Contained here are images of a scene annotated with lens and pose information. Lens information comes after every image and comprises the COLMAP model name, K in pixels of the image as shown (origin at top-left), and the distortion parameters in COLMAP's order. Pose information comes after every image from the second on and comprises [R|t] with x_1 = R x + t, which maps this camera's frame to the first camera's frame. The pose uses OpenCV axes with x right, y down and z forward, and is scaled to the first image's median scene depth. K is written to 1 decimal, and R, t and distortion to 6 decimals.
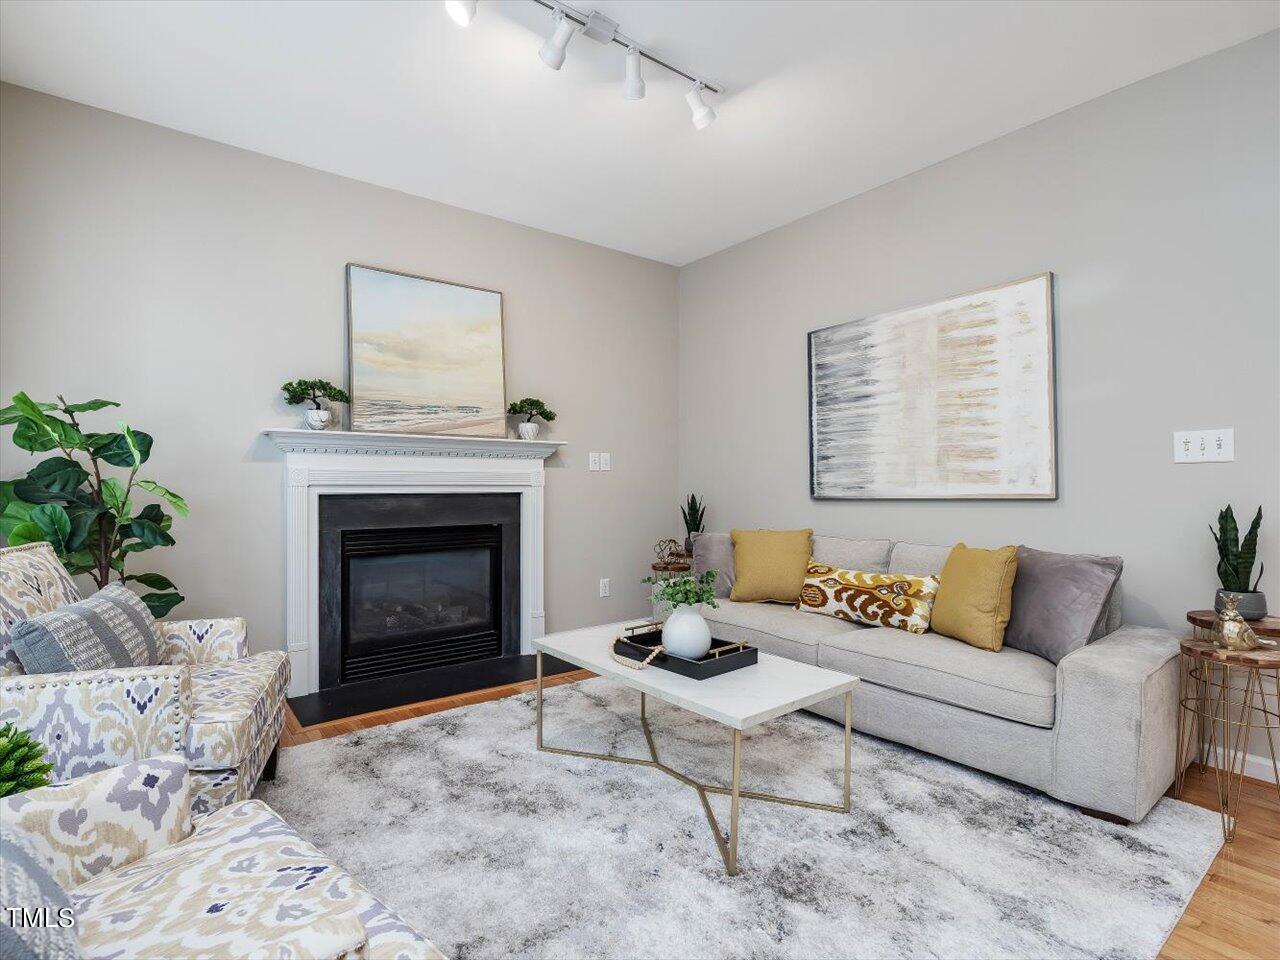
lens RADIAL K [[614.4, 0, 613.0], [0, 614.4, 491.7], [0, 0, 1]] dist [-0.004406, -0.000321]
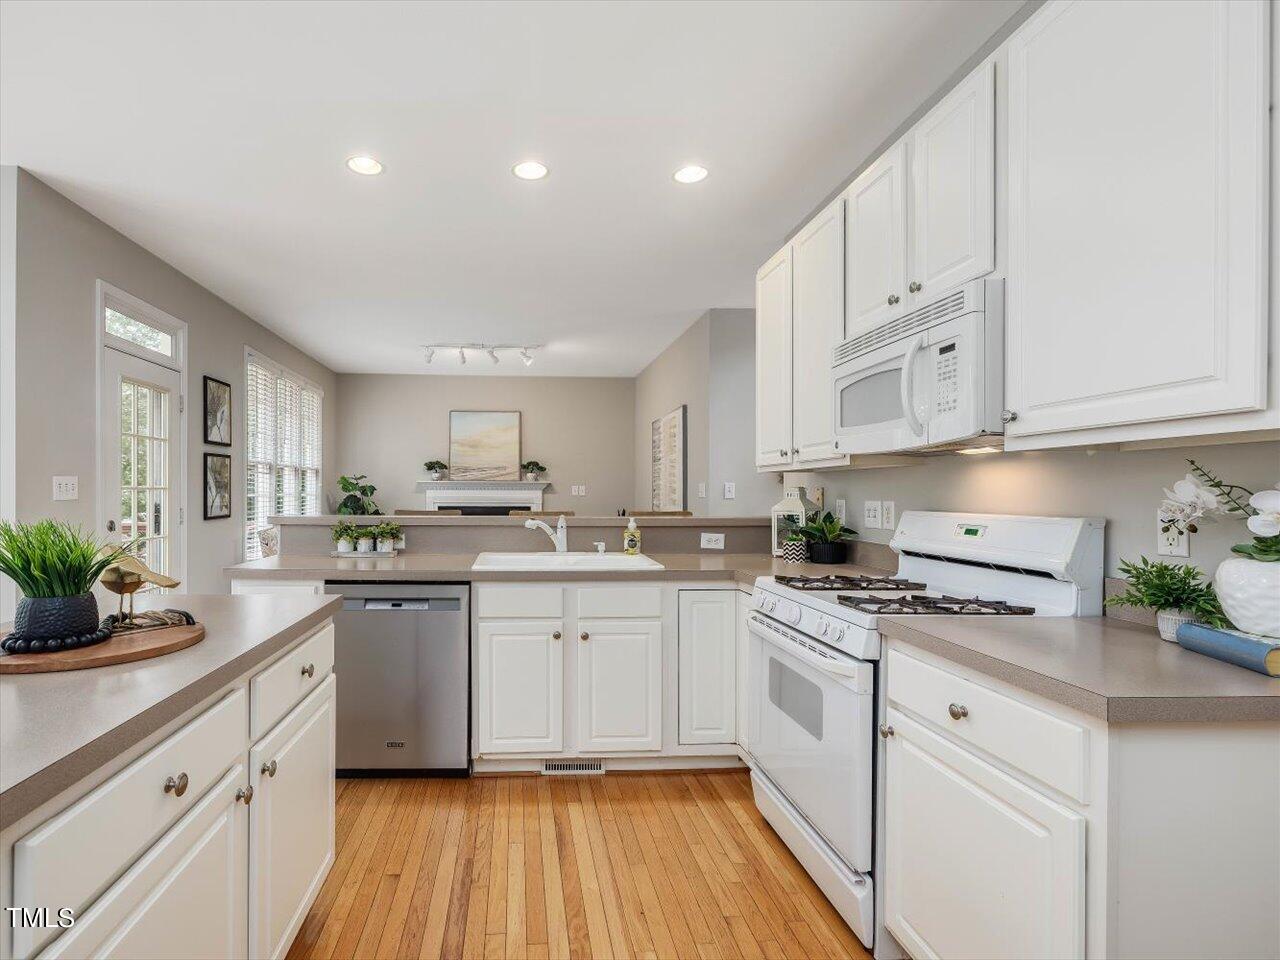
lens RADIAL K [[602.1, 0, 556.9], [0, 602.1, 495.6], [0, 0, 1]] dist [0.002783, -0.001191]
pose [[0.851856, 0.004361, -0.523758, 1.147534], [-0.011079, 0.999892, -0.009693, -0.019940], [0.523659, 0.014060, 0.851812, -0.781911]]
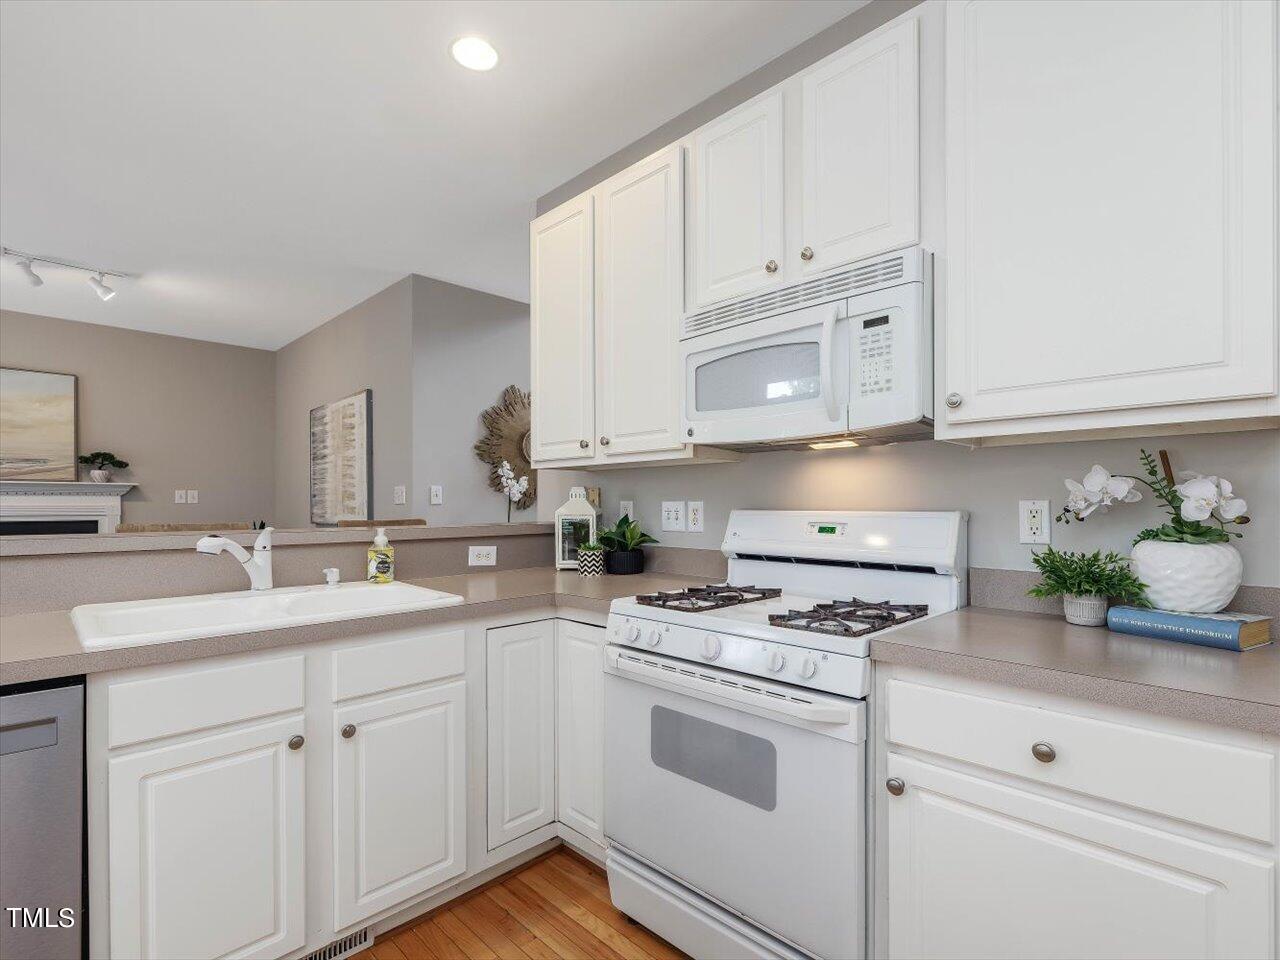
lens RADIAL K [[602.1, 0, 629.3], [0, 602.1, 503.0], [0, 0, 1]] dist [0.002783, -0.001191]
pose [[0.985983, -0.001124, 0.166842, 0.925858], [0.004104, 0.999838, -0.017519, -0.011324], [-0.166795, 0.017958, 0.985828, -0.603394]]
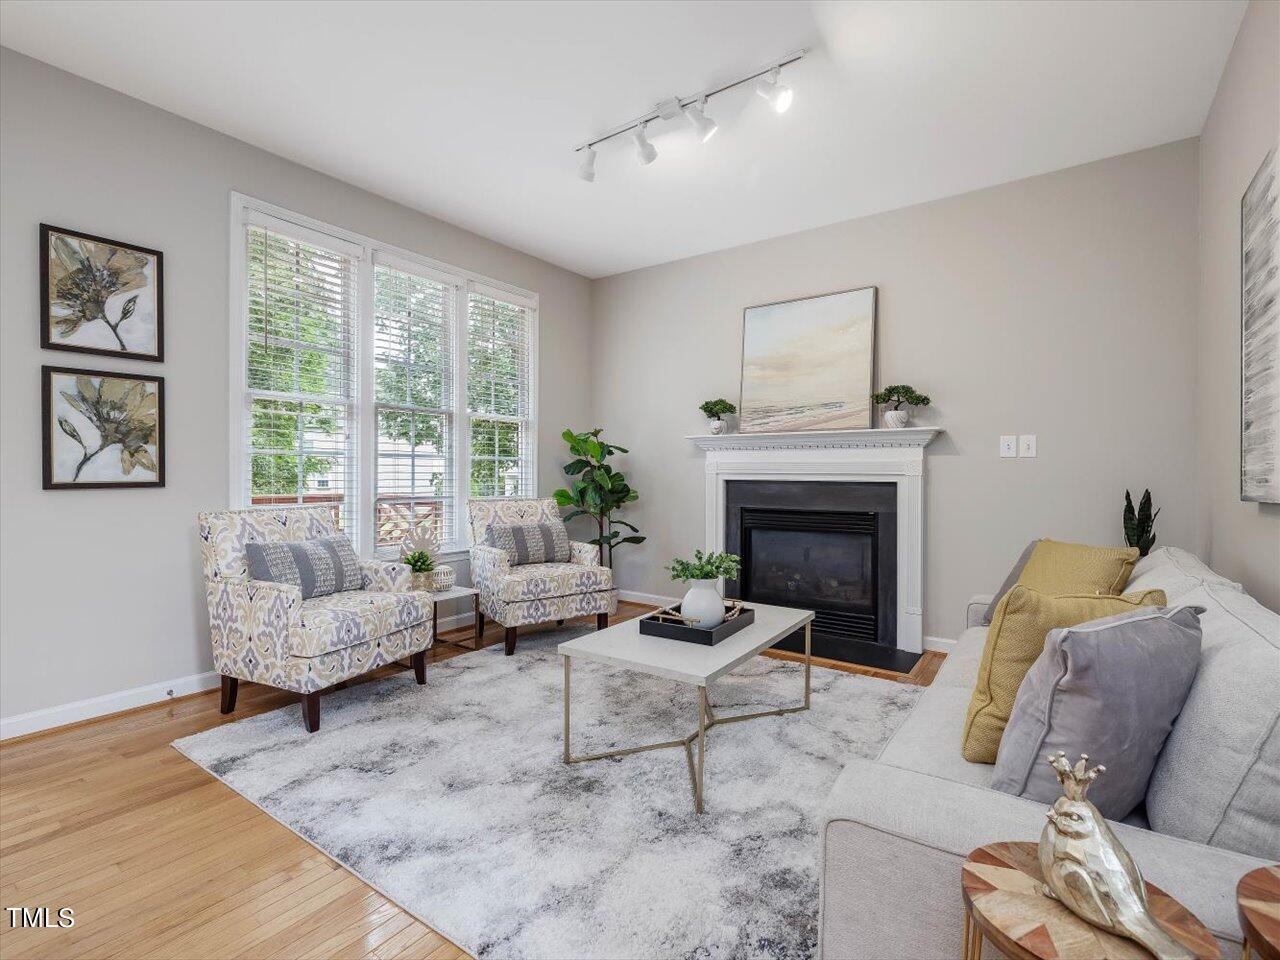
lens RADIAL K [[602.1, 0, 646.3], [0, 602.1, 479.0], [0, 0, 1]] dist [0.002783, -0.001191]
pose [[0.334300, 0.010987, -0.942403, 0.729238], [-0.018803, 0.999811, 0.004987, -0.000830], [0.942279, 0.016053, 0.334444, 0.353176]]
